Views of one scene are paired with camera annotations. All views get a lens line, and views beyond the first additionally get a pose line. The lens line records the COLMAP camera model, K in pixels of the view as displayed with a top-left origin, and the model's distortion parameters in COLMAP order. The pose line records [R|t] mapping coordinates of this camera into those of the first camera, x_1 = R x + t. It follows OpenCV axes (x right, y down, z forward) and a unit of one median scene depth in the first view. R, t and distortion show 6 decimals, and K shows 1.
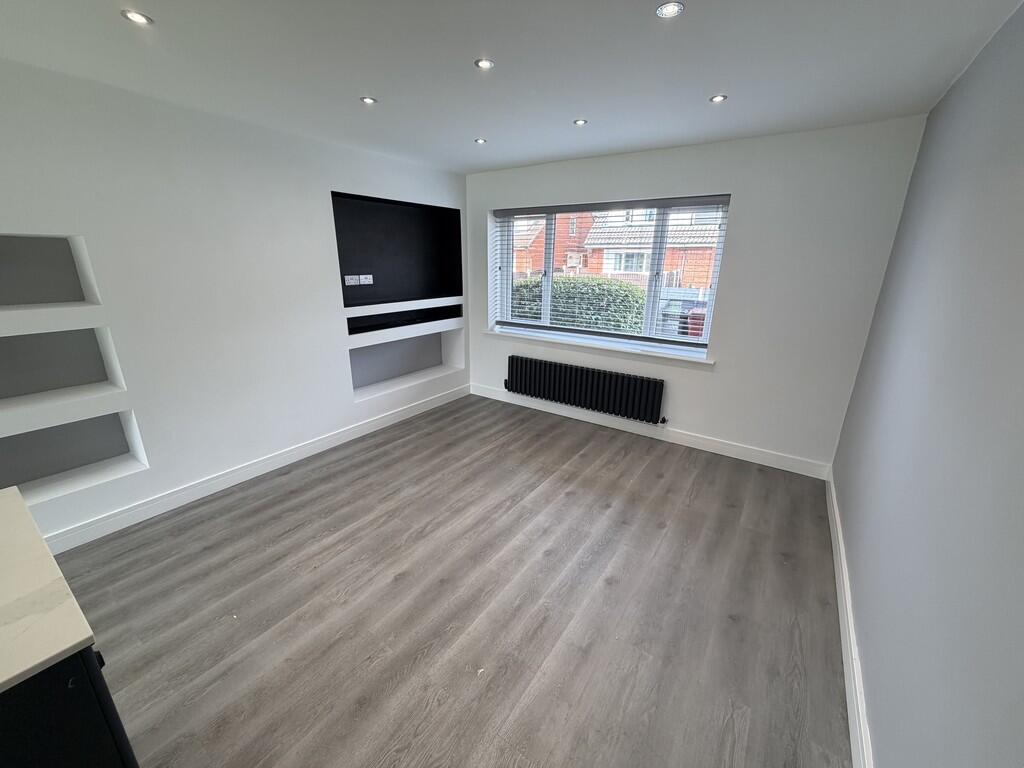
lens RADIAL K [[409.3, 0, 513.0], [0, 409.3, 385.0], [0, 0, 1]] dist [0.001178, 0.000335]
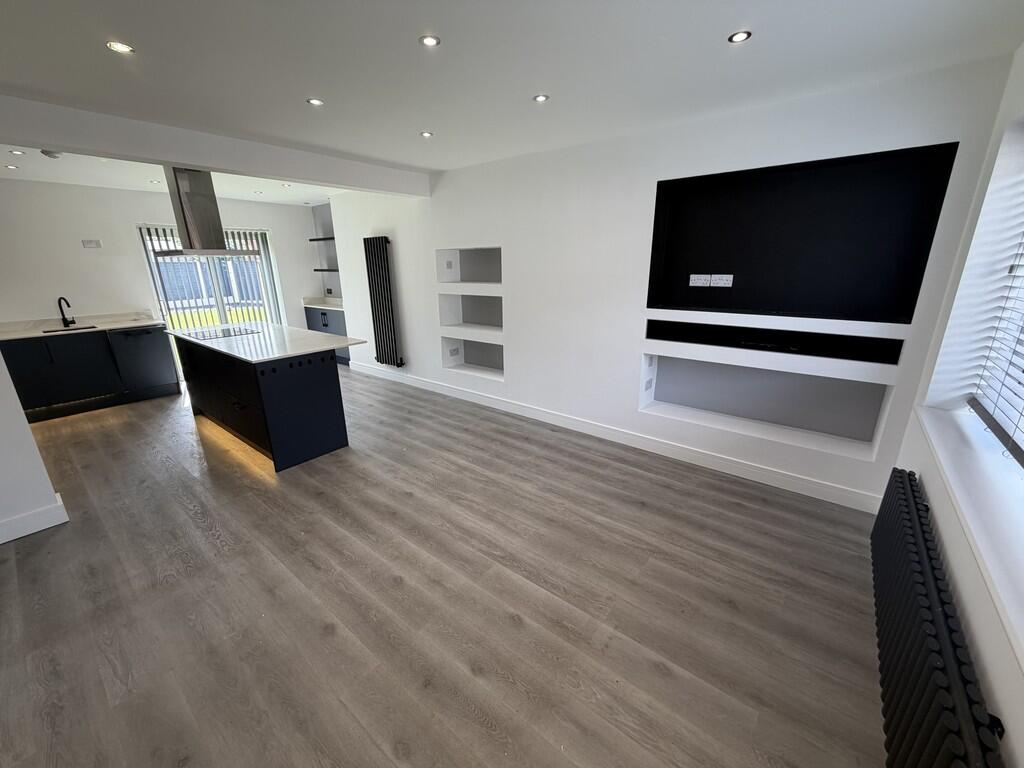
lens RADIAL K [[409.3, 0, 509.1], [0, 409.3, 385.8], [0, 0, 1]] dist [0.001178, 0.000335]
pose [[-0.076233, 0.283237, -0.956015, 0.549979], [-0.284601, 0.912737, 0.293110, -0.212914], [0.955610, 0.294427, 0.011029, 0.748787]]
